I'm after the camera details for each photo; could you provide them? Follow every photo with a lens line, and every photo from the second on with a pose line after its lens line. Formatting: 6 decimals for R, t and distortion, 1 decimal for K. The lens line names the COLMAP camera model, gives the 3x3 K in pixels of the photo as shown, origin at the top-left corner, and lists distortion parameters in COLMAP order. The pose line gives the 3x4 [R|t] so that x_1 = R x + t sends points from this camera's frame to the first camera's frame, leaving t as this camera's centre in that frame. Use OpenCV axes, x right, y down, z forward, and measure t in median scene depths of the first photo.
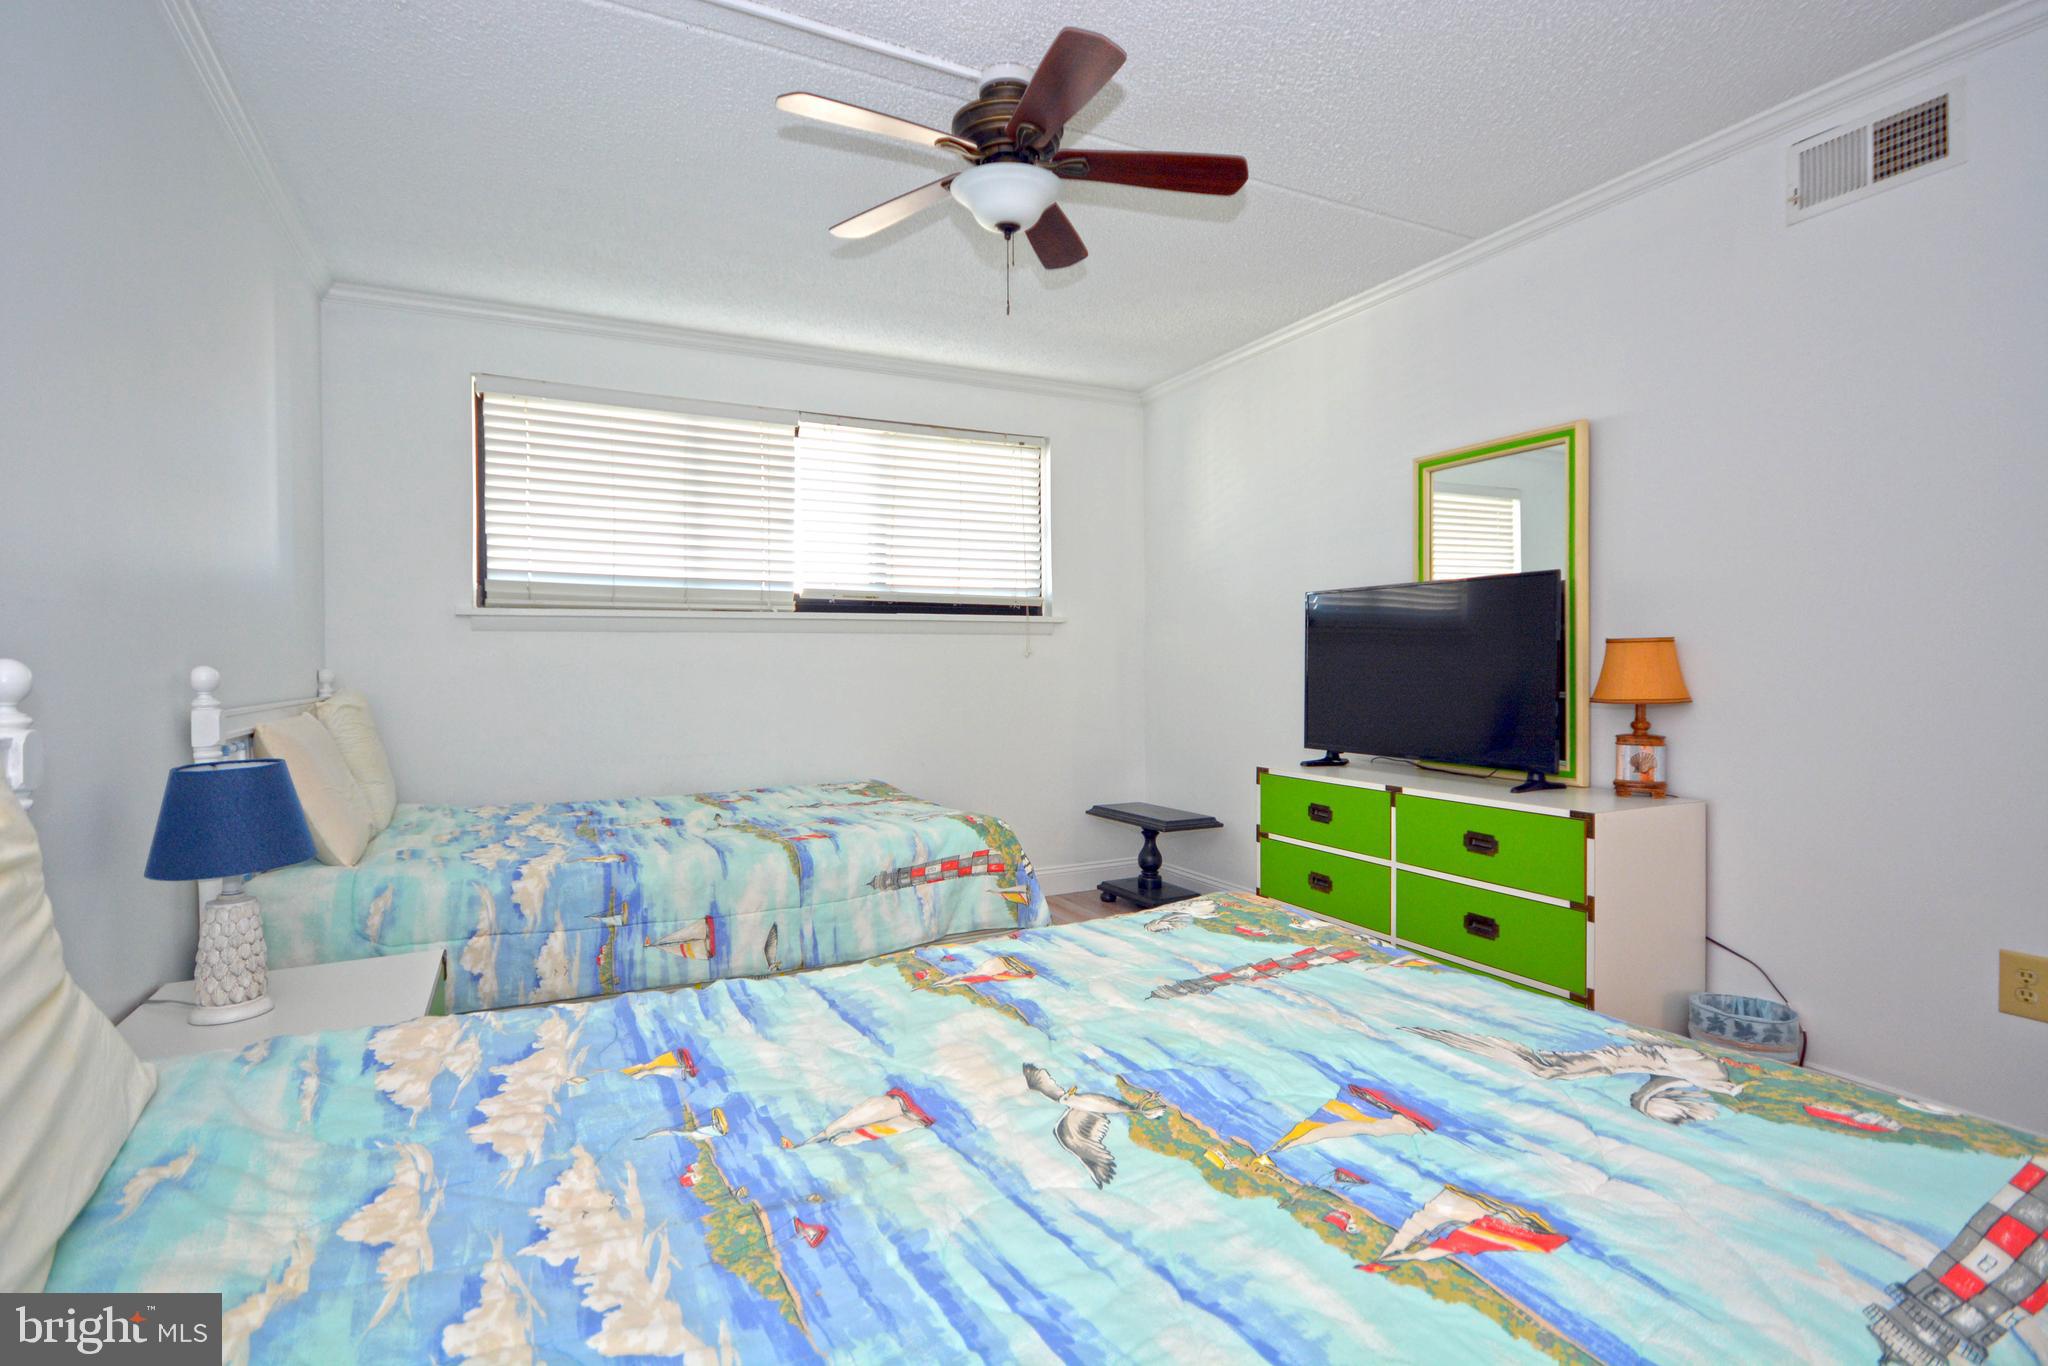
lens RADIAL K [[1000.5, 0, 1024.0], [0, 1000.5, 683.0], [0, 0, 1]] dist [-0.003731, -0.000397]
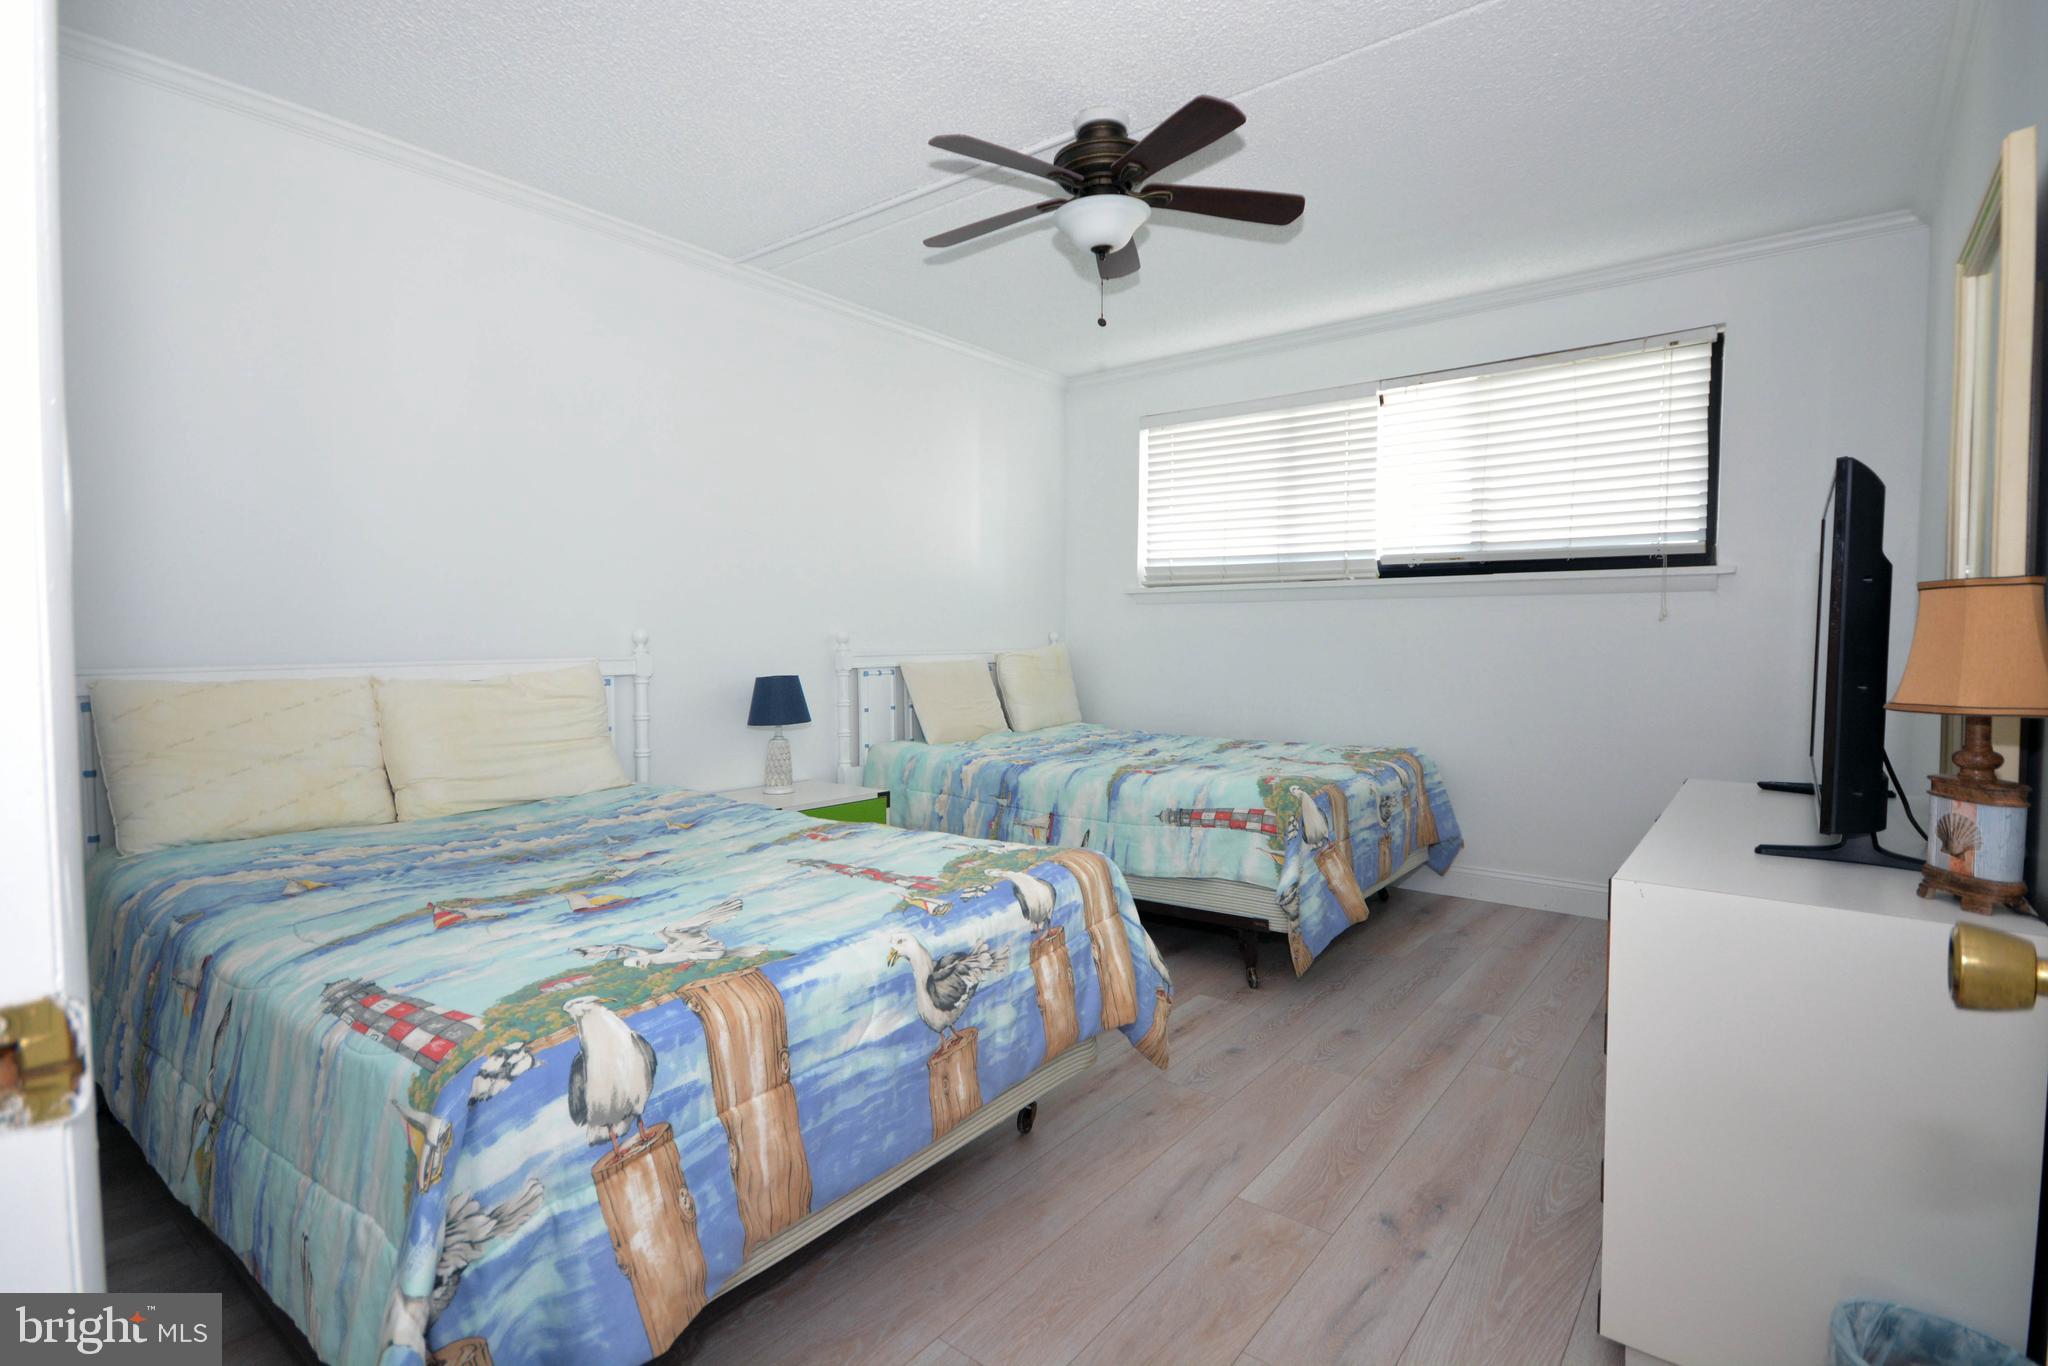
lens RADIAL K [[987.2, 0, 1028.3], [0, 987.2, 676.7], [0, 0, 1]] dist [0.025035, -0.015642]
pose [[0.421298, 0.046389, -0.905735, 0.834732], [-0.016448, 0.998918, 0.043511, -0.012298], [0.906773, -0.003433, 0.421605, 0.371089]]
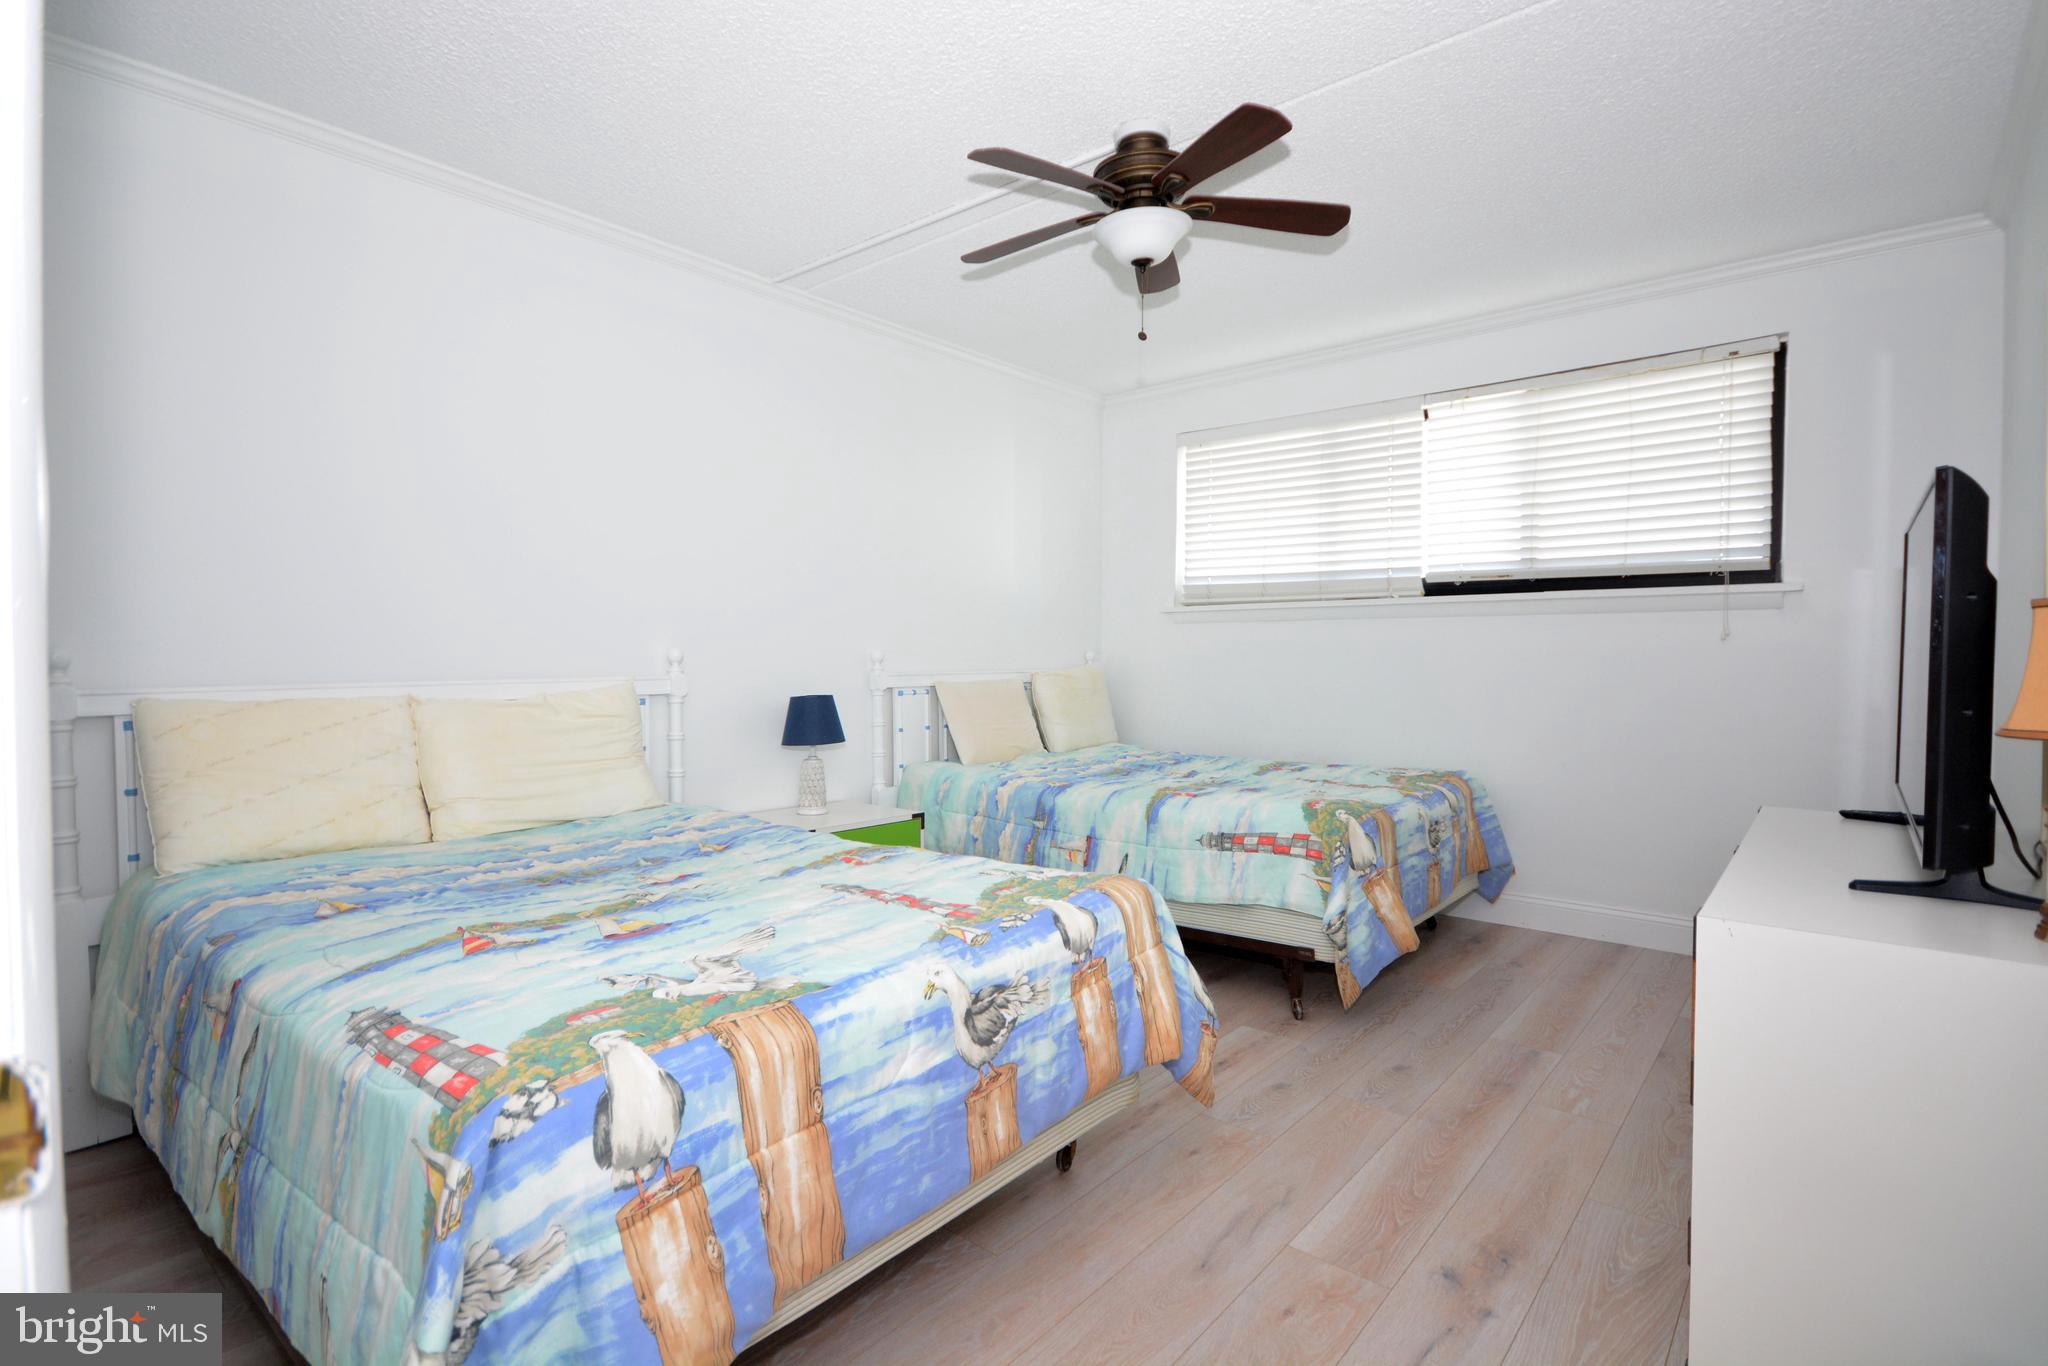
lens RADIAL K [[987.2, 0, 1028.3], [0, 987.2, 676.7], [0, 0, 1]] dist [0.025035, -0.015642]
pose [[0.391425, 0.029806, -0.919727, 0.813263], [-0.017021, 0.999539, 0.025149, -0.012821], [0.920053, 0.005811, 0.391752, 0.374662]]
